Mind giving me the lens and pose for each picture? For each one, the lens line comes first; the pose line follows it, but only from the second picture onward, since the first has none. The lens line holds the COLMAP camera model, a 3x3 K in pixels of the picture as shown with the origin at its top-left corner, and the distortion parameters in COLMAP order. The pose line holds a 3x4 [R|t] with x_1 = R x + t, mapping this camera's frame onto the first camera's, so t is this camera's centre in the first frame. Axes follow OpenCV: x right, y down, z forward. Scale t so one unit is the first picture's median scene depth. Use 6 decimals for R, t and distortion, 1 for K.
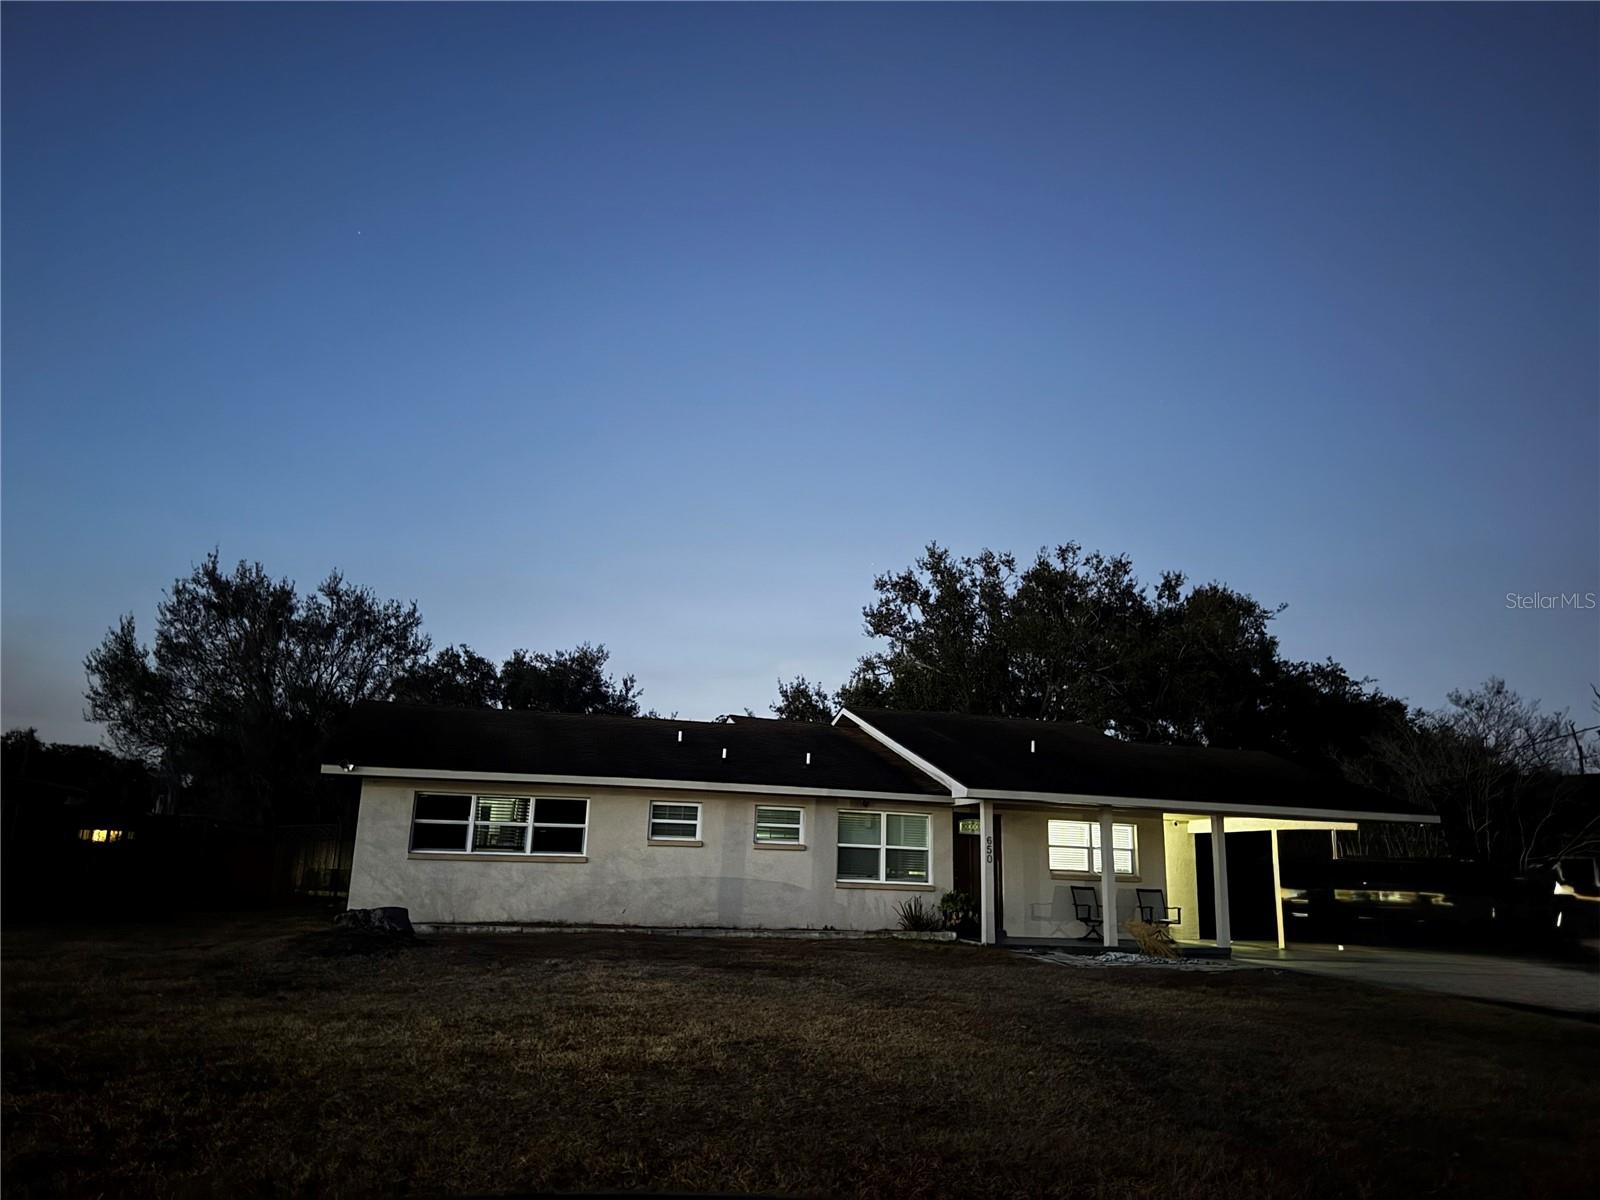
lens RADIAL K [[1118.1, 0, 800.0], [0, 1118.1, 600.0], [0, 0, 1]] dist [0.157997, -0.275092]
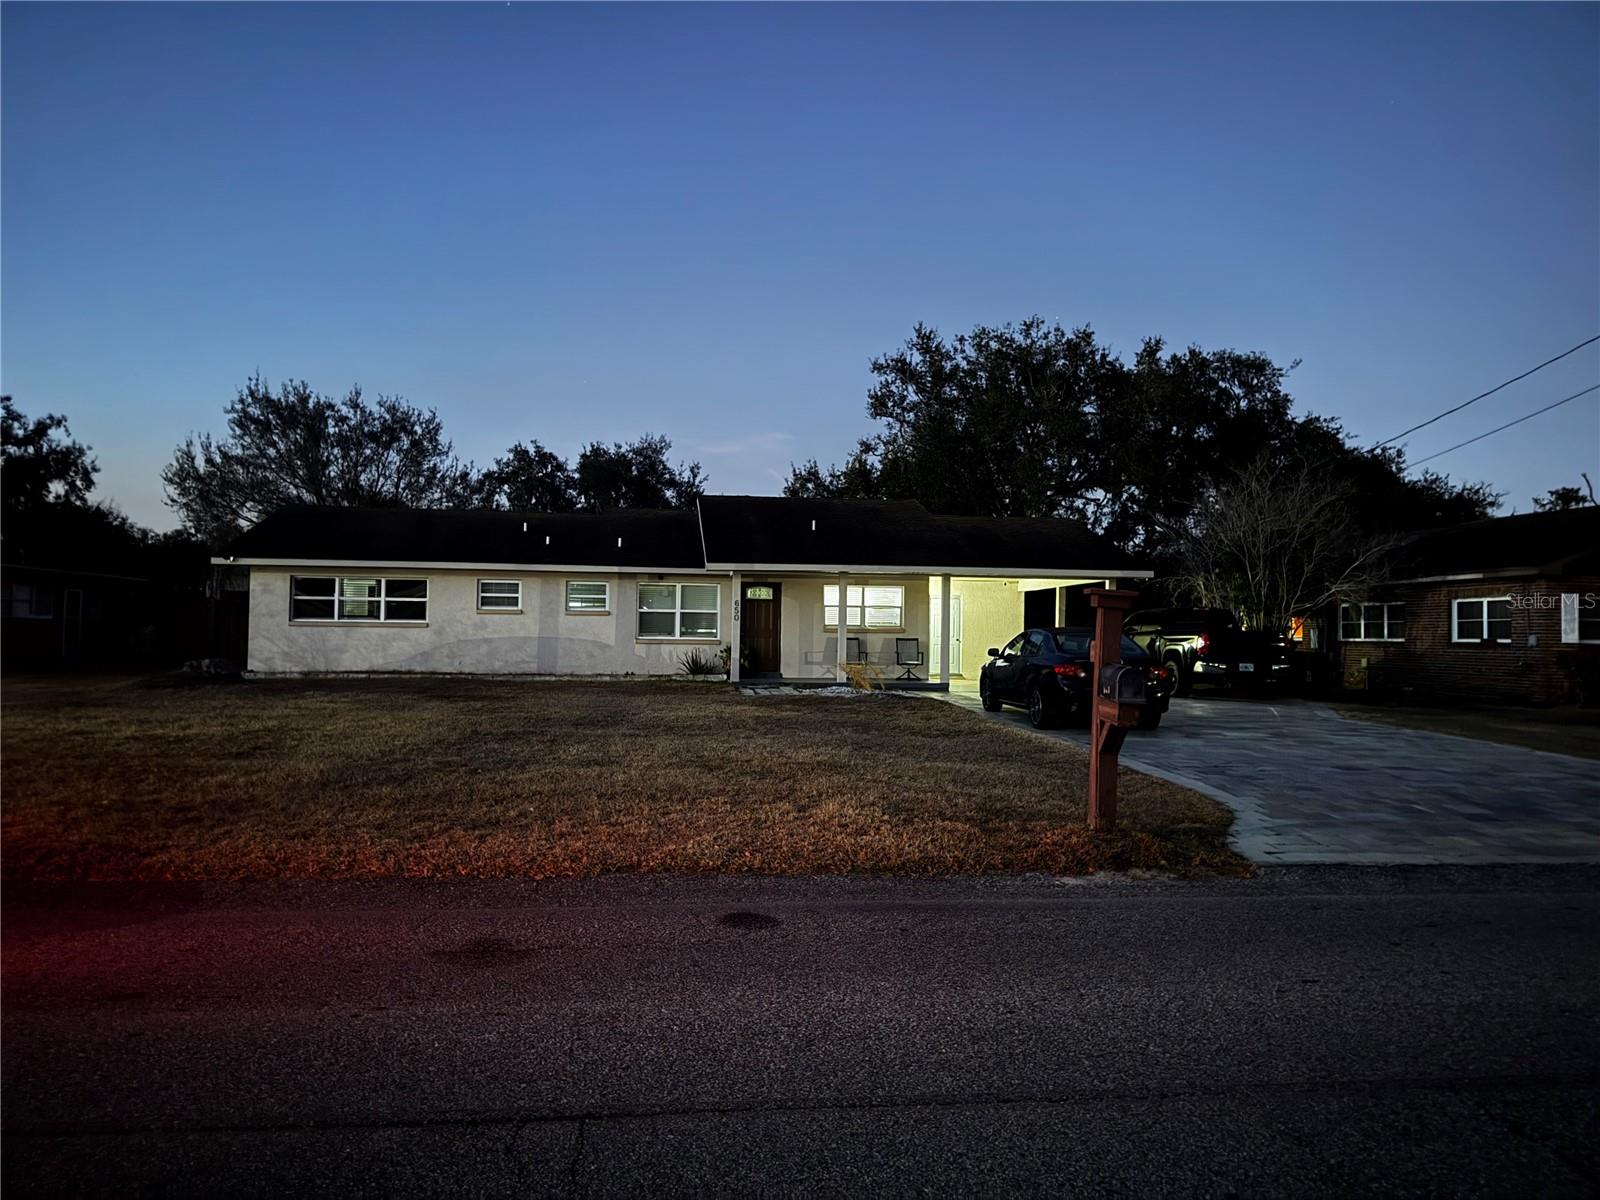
lens RADIAL K [[1118.1, 0, 800.0], [0, 1118.1, 600.0], [0, 0, 1]] dist [0.157997, -0.275092]
pose [[0.986599, -0.024090, -0.161378, 0.401841], [0.055686, 0.979371, 0.194244, -0.023579], [0.153370, -0.200628, 0.967588, -0.164742]]
